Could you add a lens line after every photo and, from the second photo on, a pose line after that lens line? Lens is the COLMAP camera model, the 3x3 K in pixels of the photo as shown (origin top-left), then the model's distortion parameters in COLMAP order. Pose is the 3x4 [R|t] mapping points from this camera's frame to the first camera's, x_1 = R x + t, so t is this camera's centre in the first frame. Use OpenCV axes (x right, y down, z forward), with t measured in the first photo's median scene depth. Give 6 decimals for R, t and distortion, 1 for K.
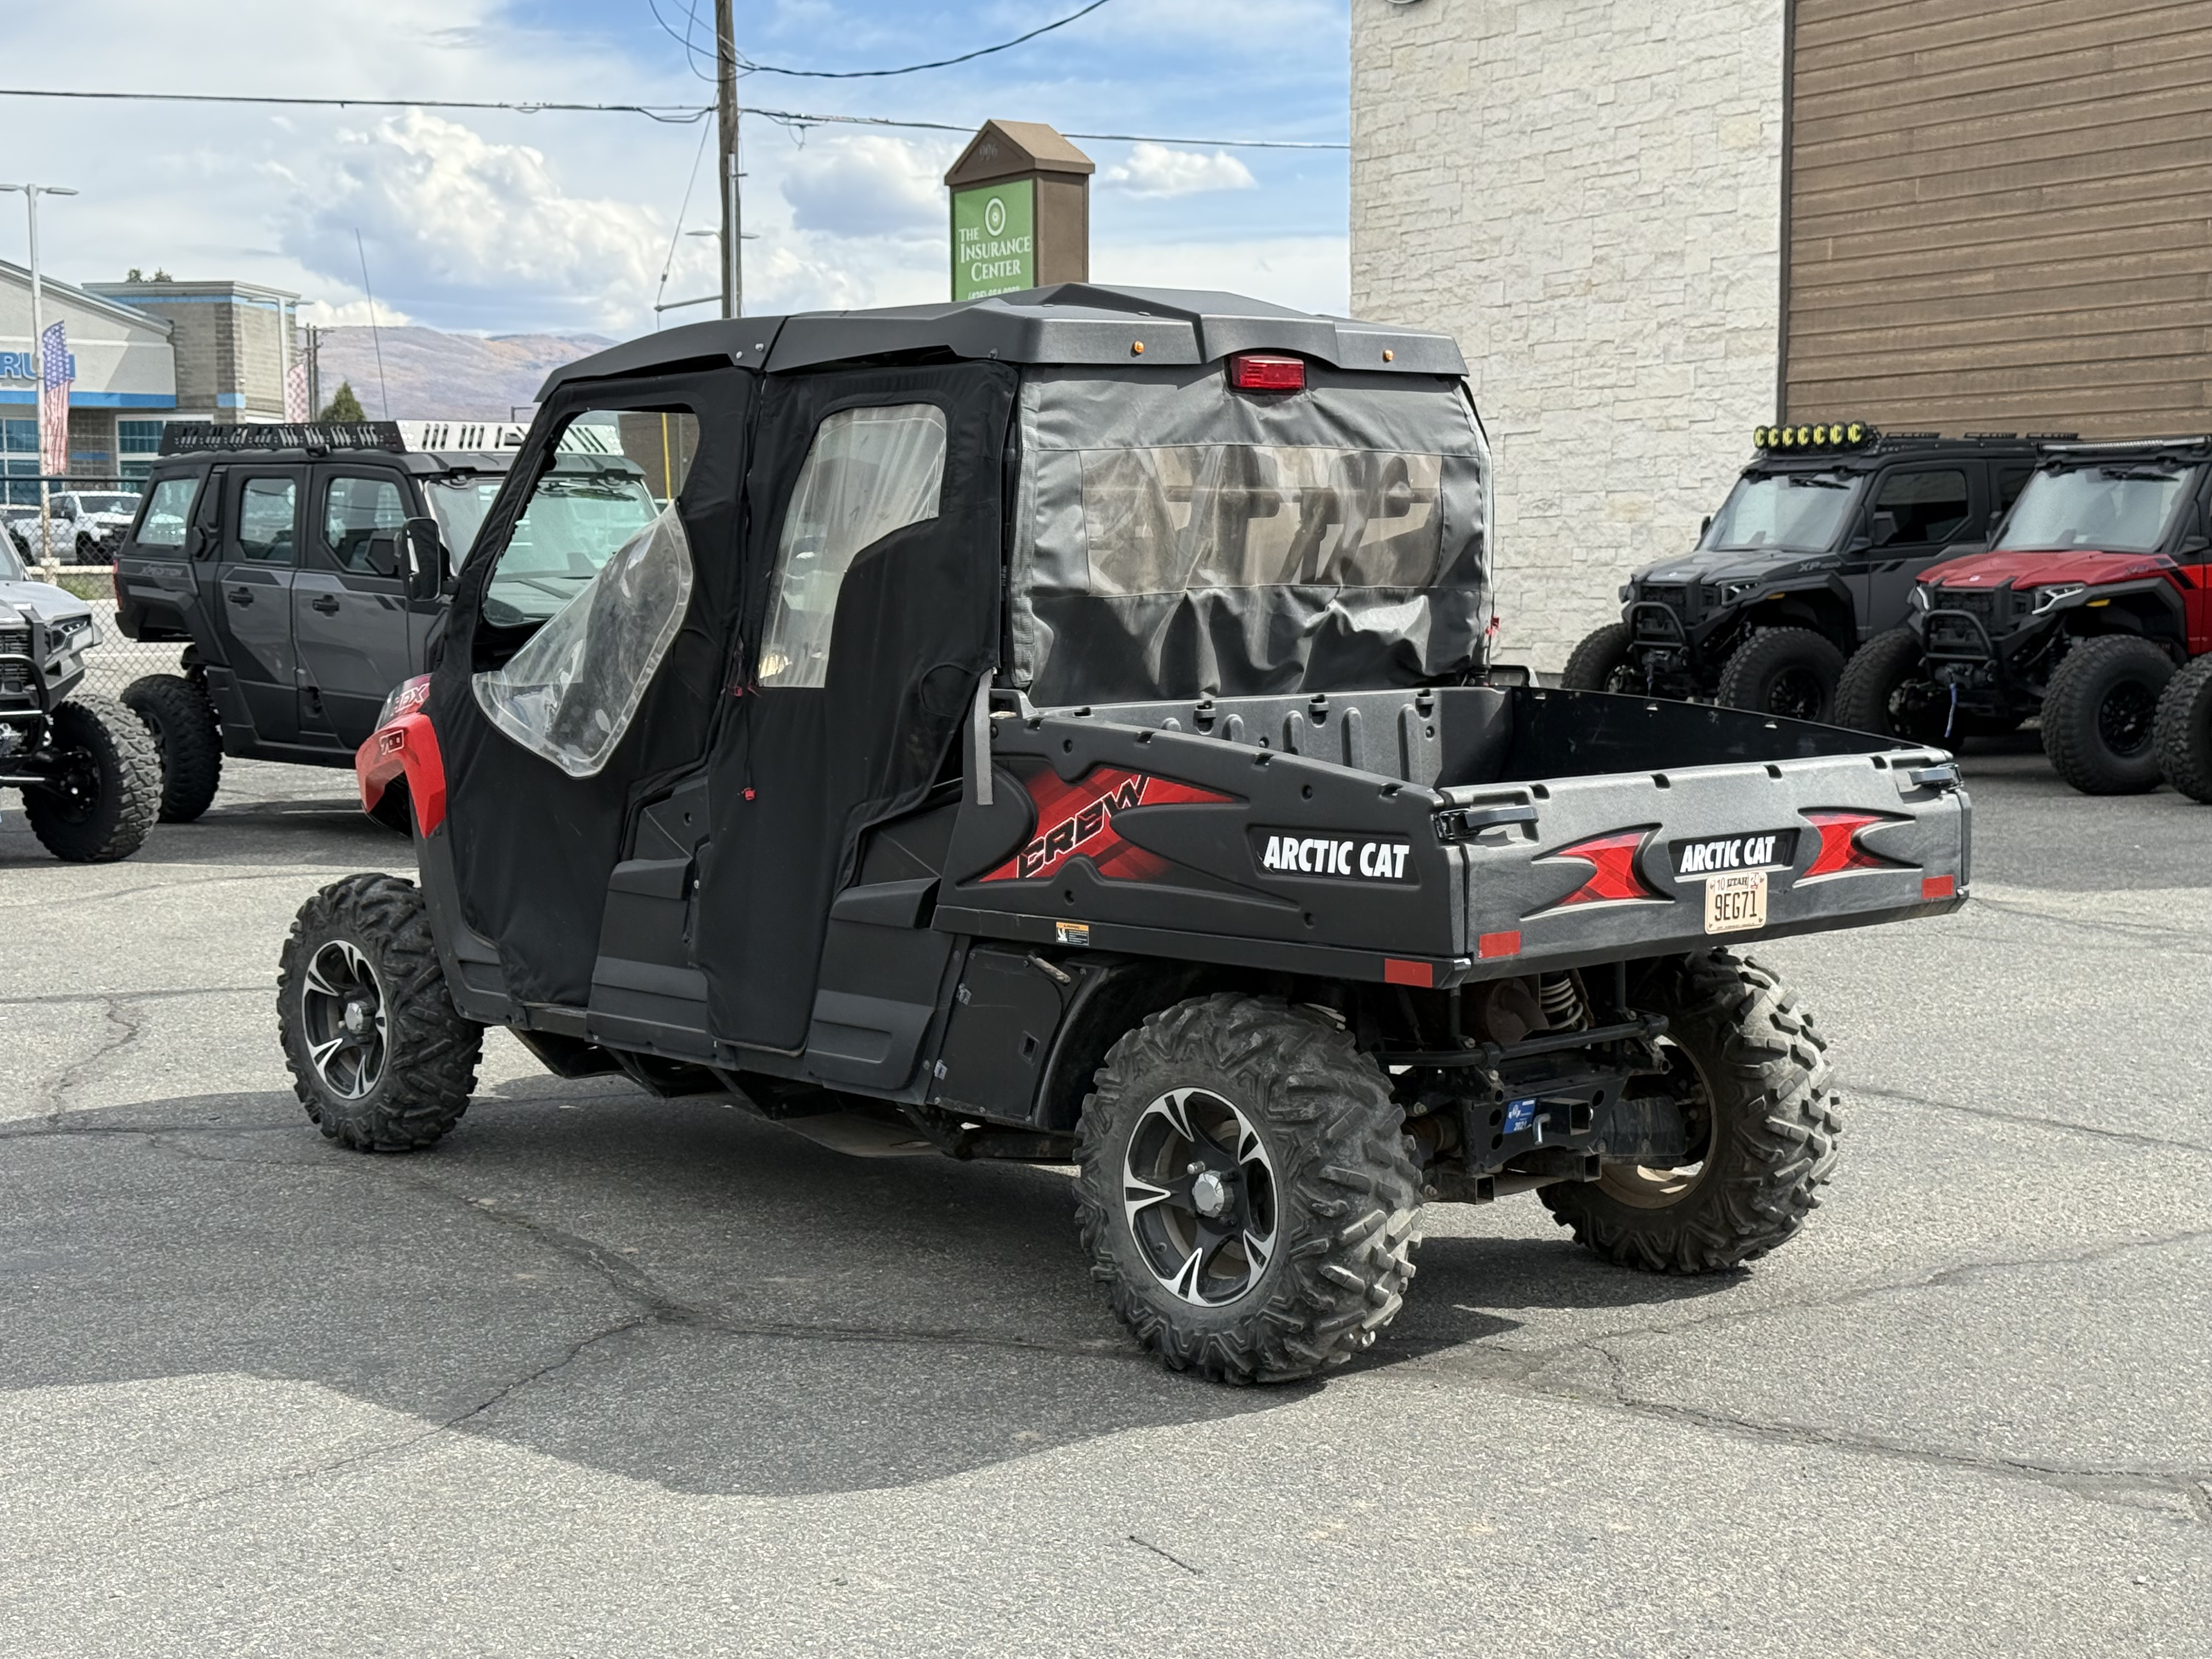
lens RADIAL K [[3175.2, 0, 1106.0], [0, 3175.2, 829.5], [0, 0, 1]] dist [0.139050, -0.117408]
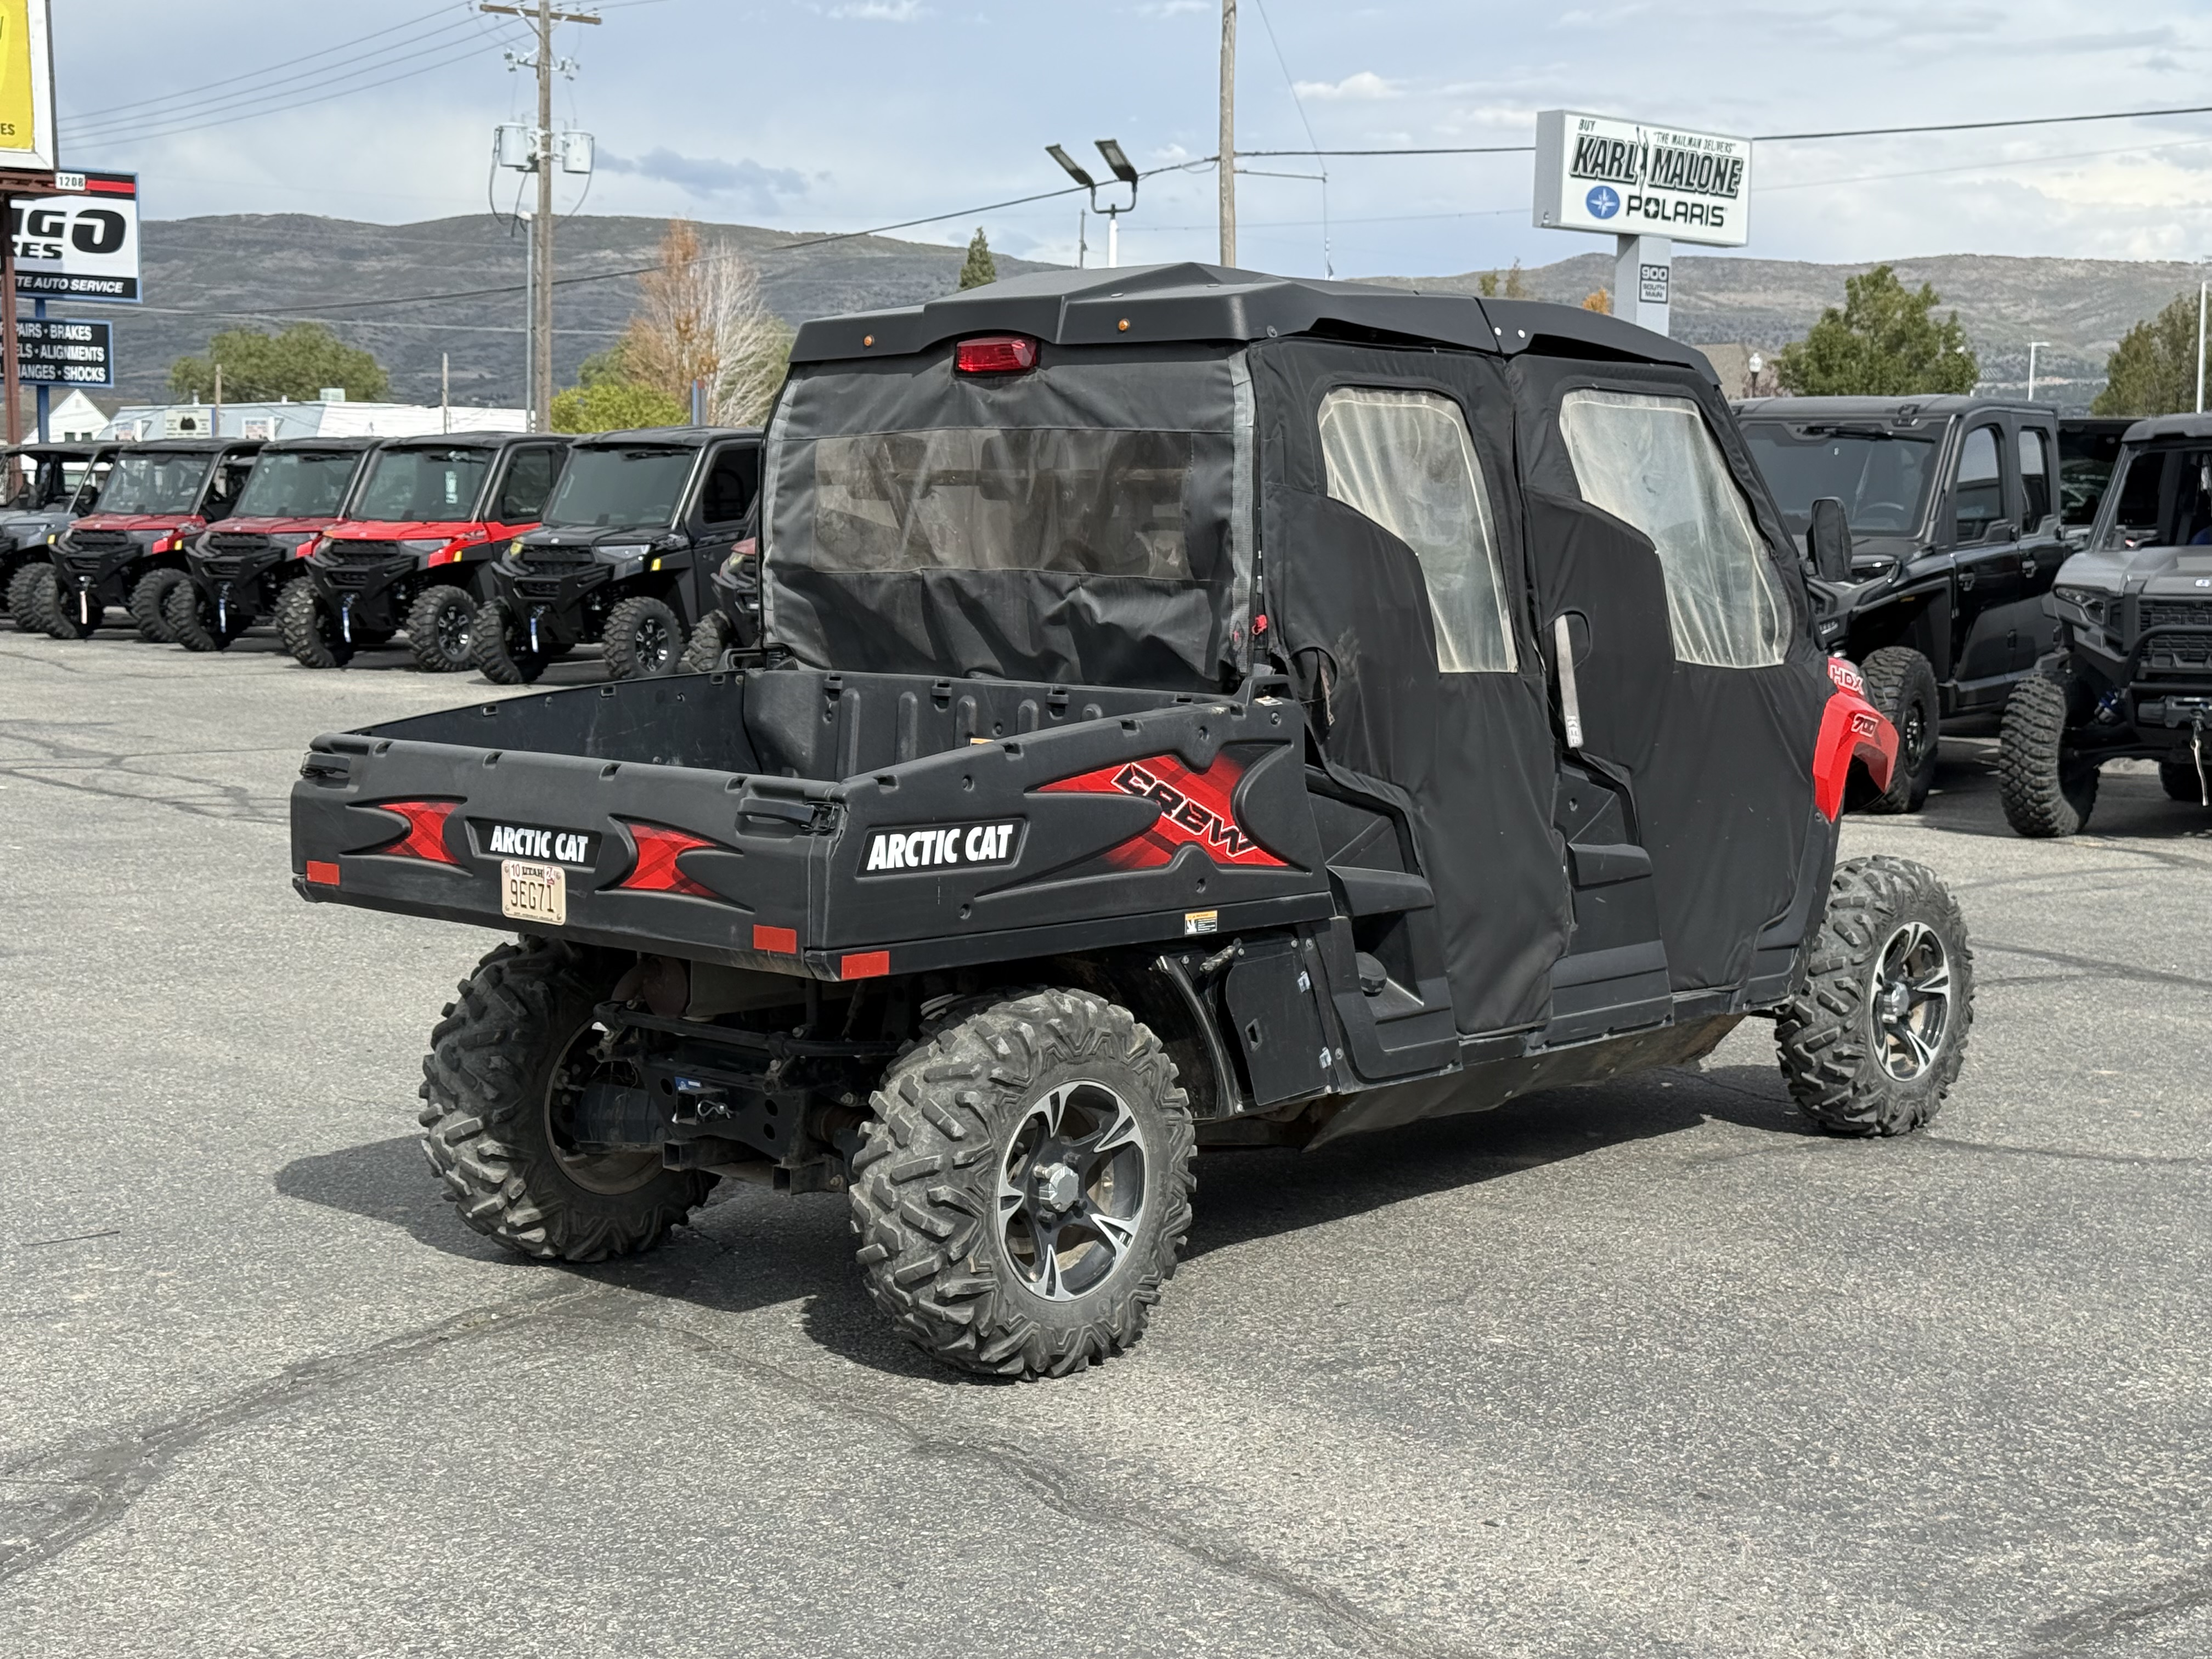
lens RADIAL K [[3175.2, 0, 1106.0], [0, 3175.2, 829.5], [0, 0, 1]] dist [0.139050, -0.117408]
pose [[0.081270, 0.107896, -0.990835, 1.090683], [-0.095579, 0.990385, 0.100008, -0.103173], [0.992099, 0.086575, 0.090801, 0.992744]]
